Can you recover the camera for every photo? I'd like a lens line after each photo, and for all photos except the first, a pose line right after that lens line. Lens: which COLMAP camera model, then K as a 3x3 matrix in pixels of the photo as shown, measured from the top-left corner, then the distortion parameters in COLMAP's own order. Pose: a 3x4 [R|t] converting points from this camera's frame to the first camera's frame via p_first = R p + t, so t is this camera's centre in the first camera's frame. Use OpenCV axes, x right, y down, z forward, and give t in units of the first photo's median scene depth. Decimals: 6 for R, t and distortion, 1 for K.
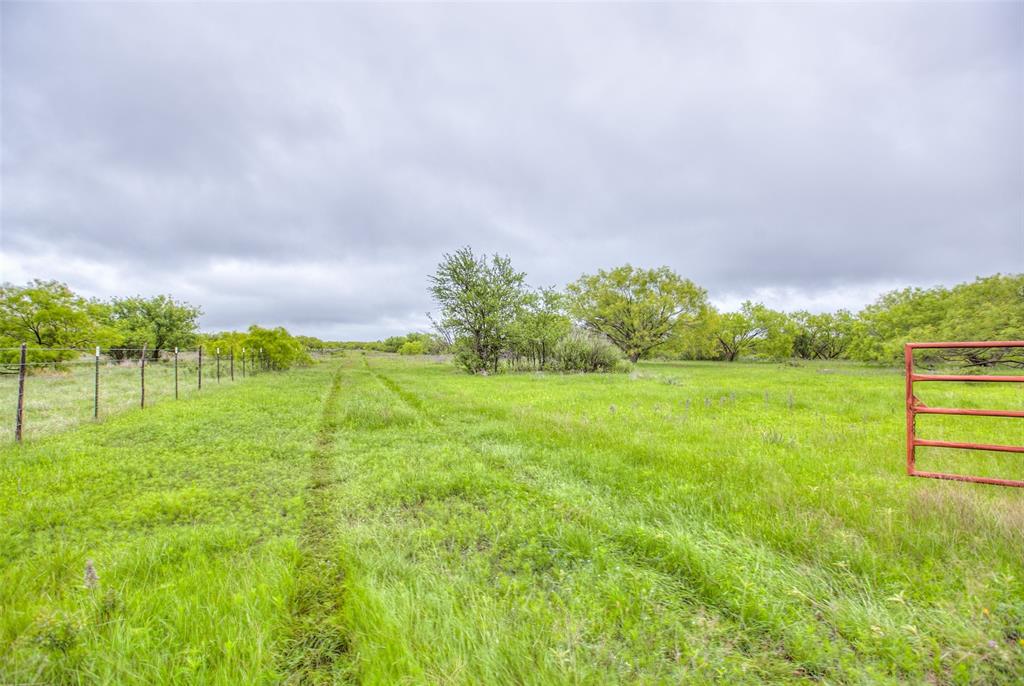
lens RADIAL K [[520.4, 0, 511.3], [0, 520.4, 356.2], [0, 0, 1]] dist [0.016423, -0.000005]
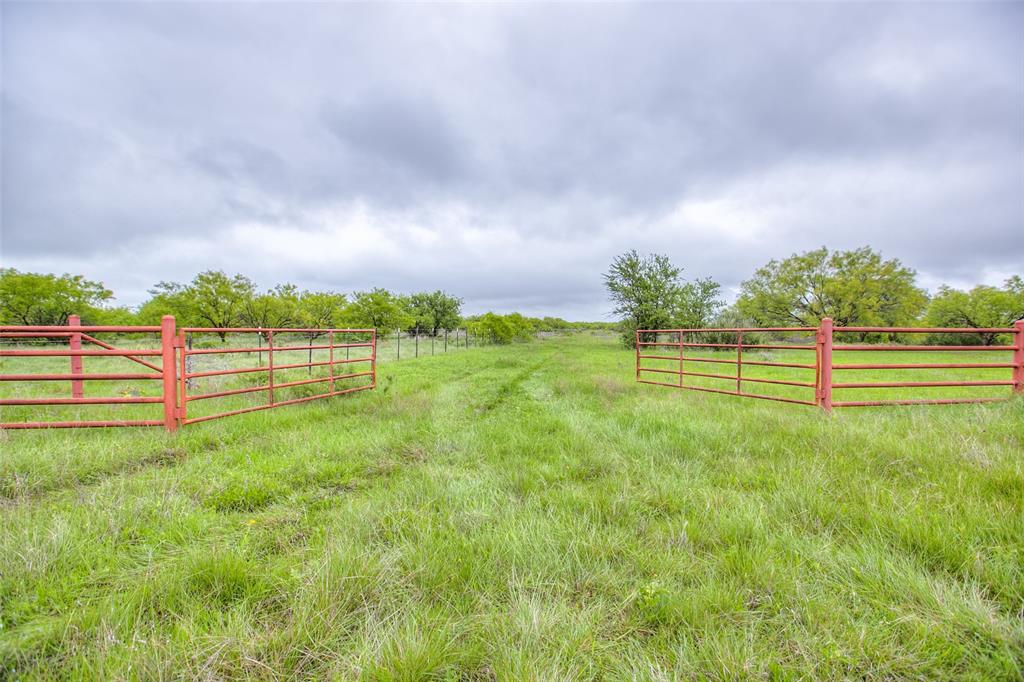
lens RADIAL K [[477.4, 0, 512.0], [0, 477.4, 341.0], [0, 0, 1]] dist [-0.000257, -0.000032]
pose [[0.903582, 0.017917, -0.428039, 0.140222], [-0.013455, 0.999819, 0.013449, 0.000895], [0.428203, -0.006393, 0.903660, -0.170990]]
